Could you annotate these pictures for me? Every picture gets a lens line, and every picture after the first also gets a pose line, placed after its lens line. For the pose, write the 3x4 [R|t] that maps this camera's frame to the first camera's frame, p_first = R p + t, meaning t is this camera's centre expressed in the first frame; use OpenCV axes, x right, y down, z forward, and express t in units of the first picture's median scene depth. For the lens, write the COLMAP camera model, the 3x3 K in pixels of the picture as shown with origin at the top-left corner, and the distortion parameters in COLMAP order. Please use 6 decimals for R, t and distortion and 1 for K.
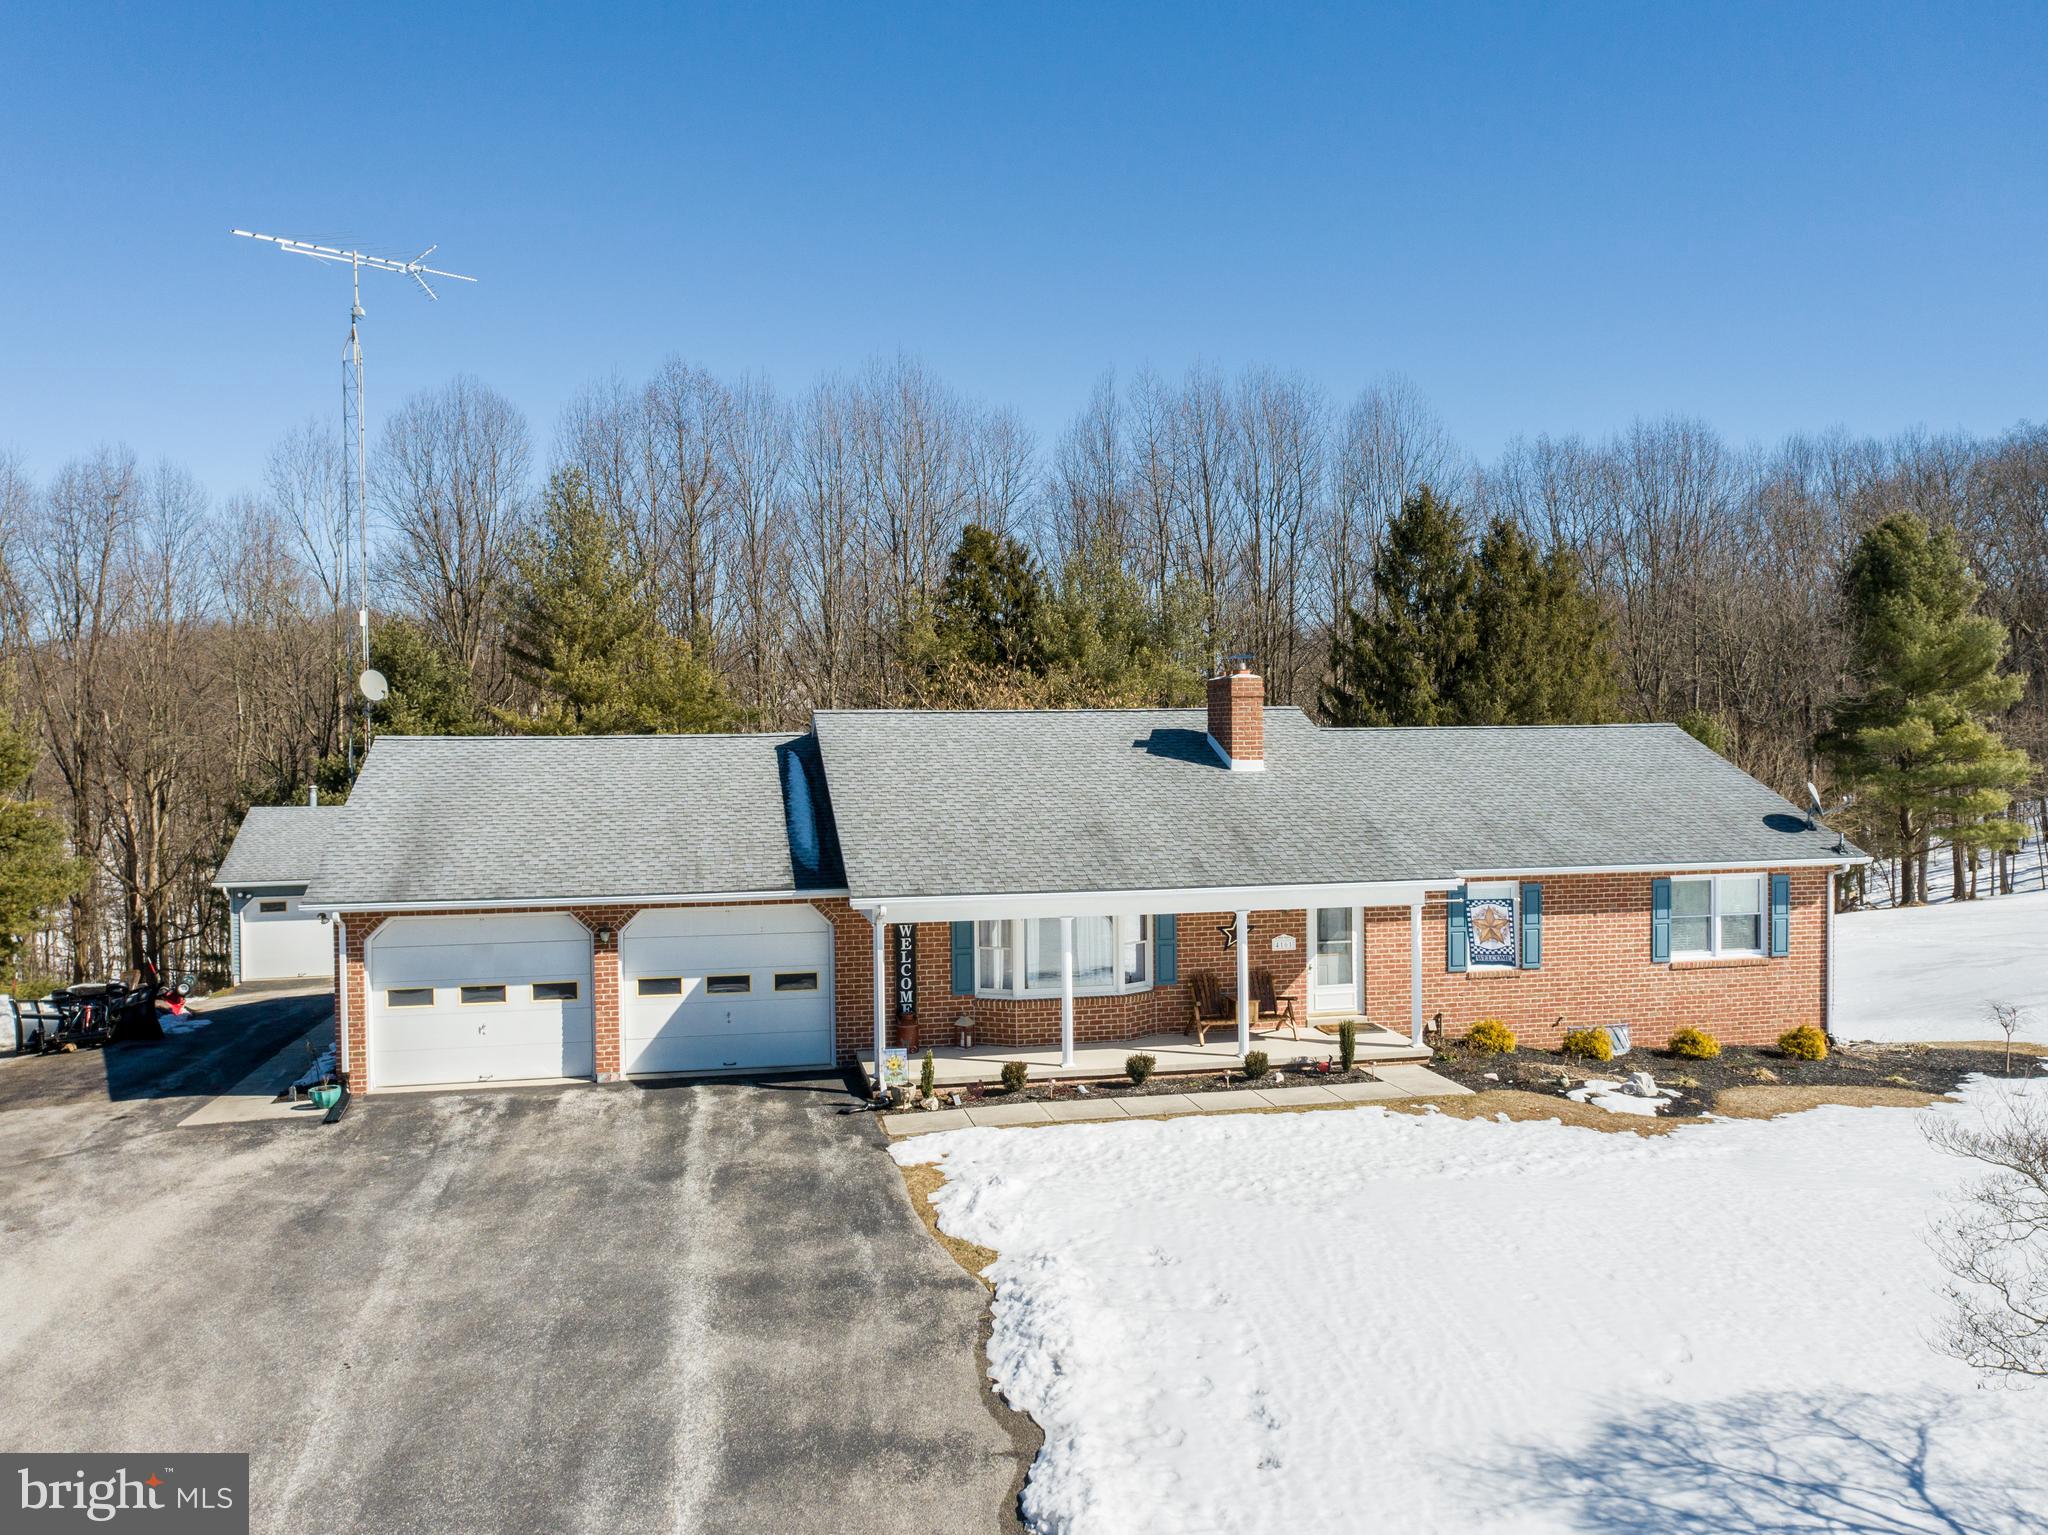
lens RADIAL K [[1556.0, 0, 1020.2], [0, 1556.0, 770.7], [0, 0, 1]] dist [-0.017364, 0.009800]
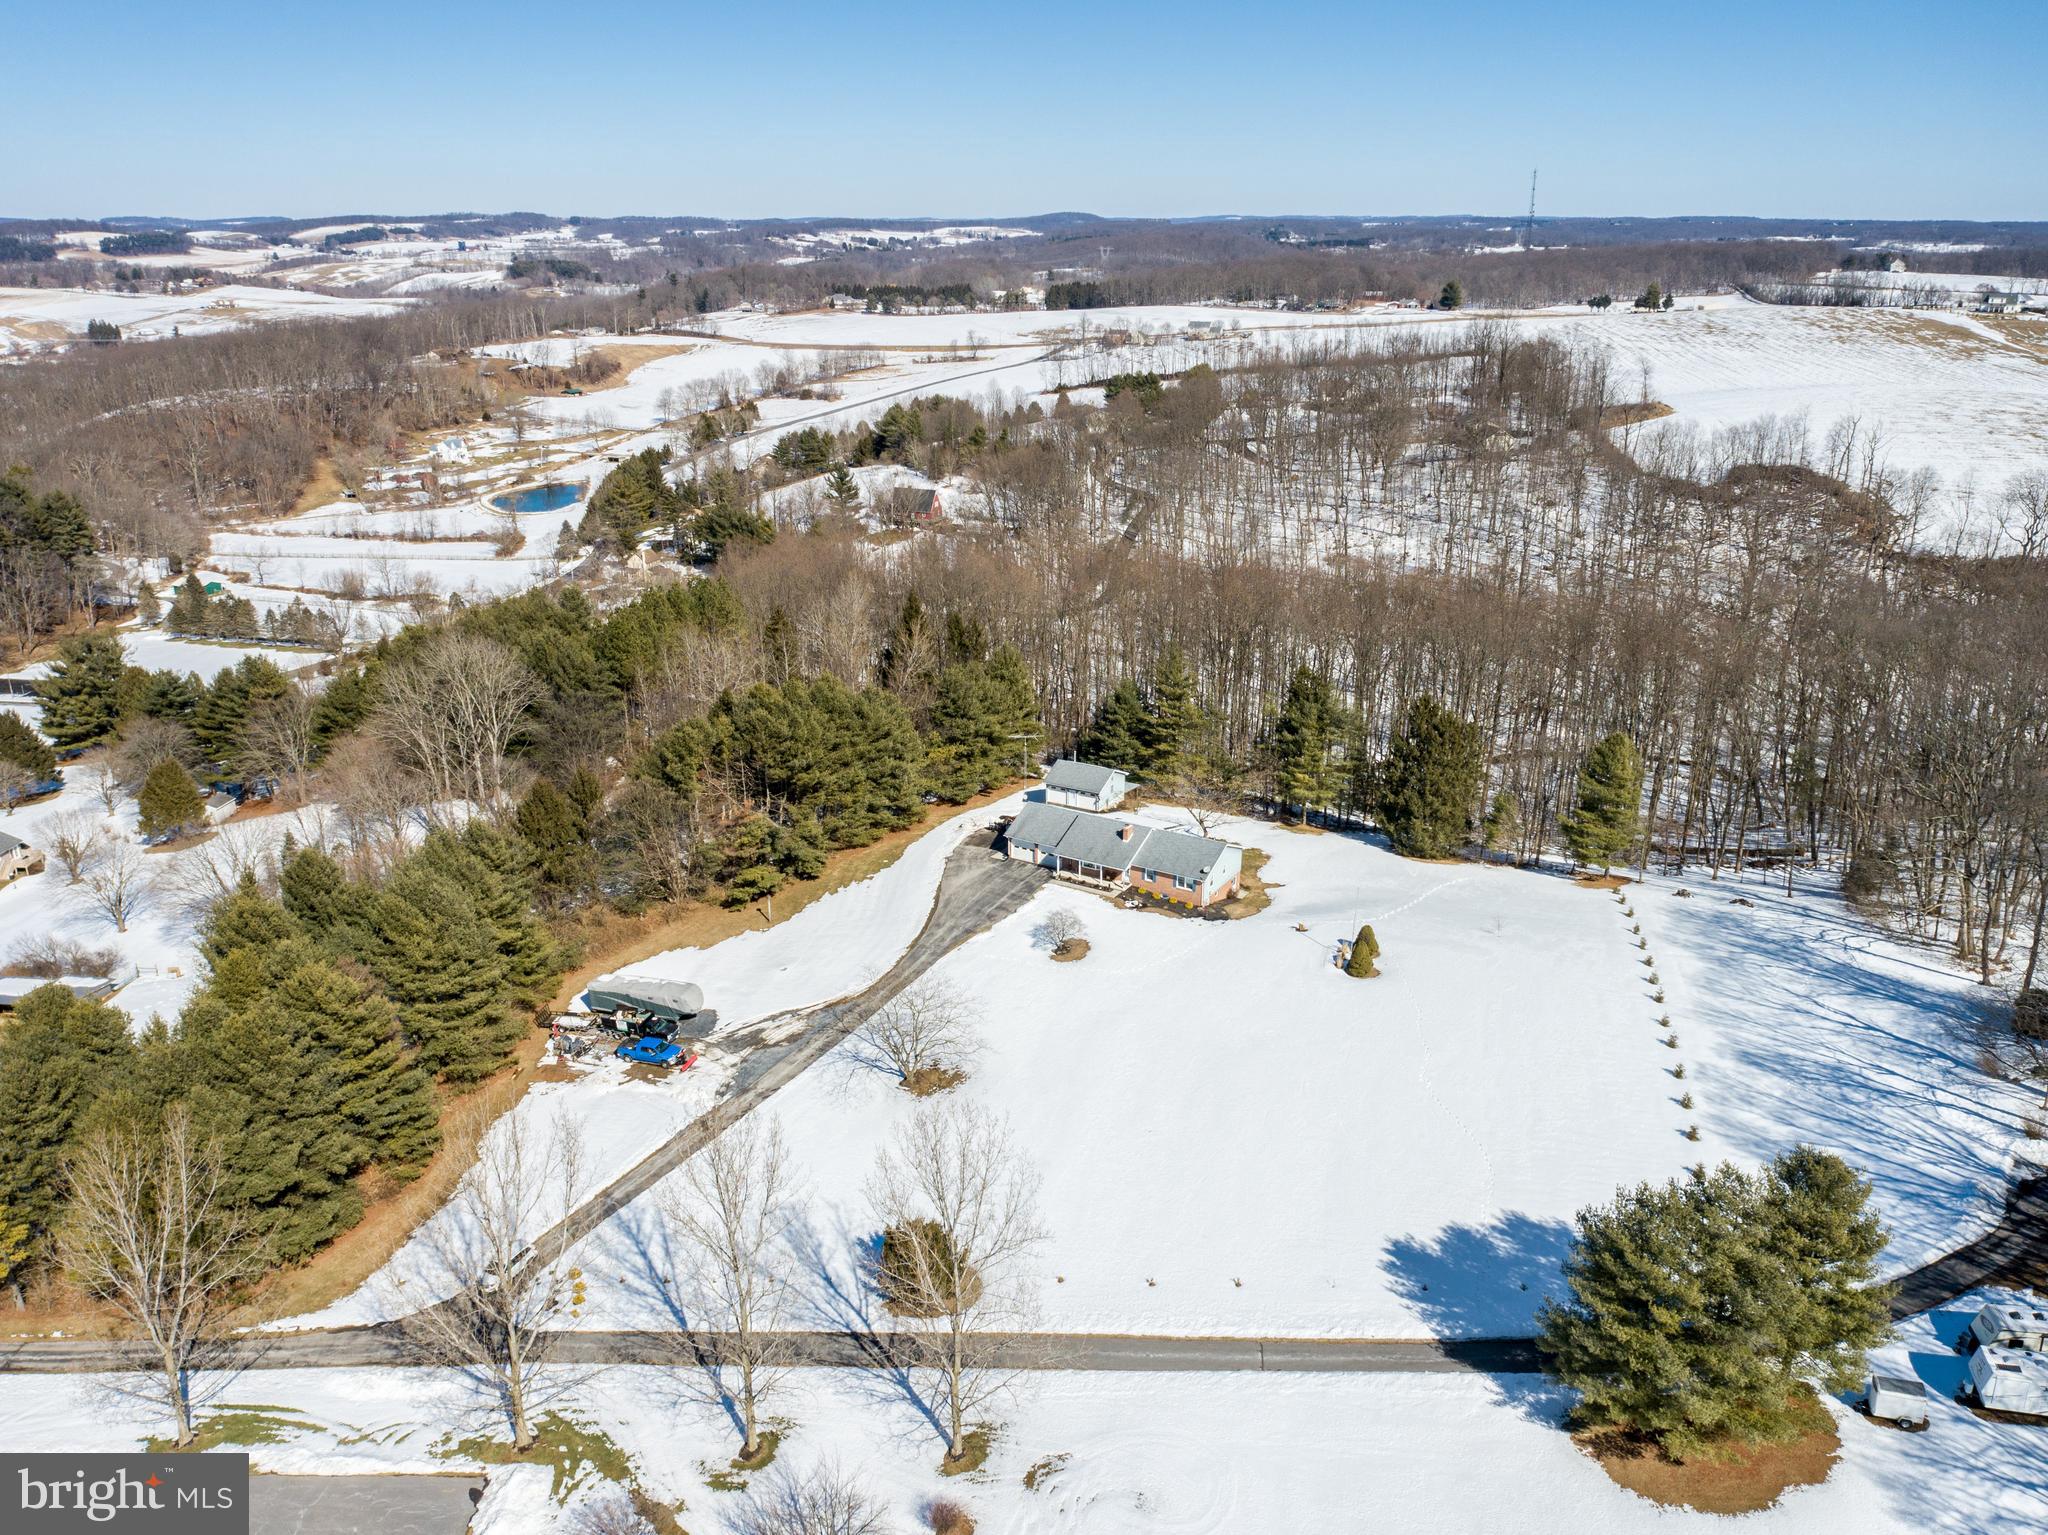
lens RADIAL K [[1564.2, 0, 1021.7], [0, 1564.2, 768.4], [0, 0, 1]] dist [-0.014815, 0.005219]
pose [[0.733645, 0.239691, -0.635856, 4.562037], [-0.024590, 0.944477, 0.327656, -2.821780], [0.679088, -0.224748, 0.698805, -4.426235]]
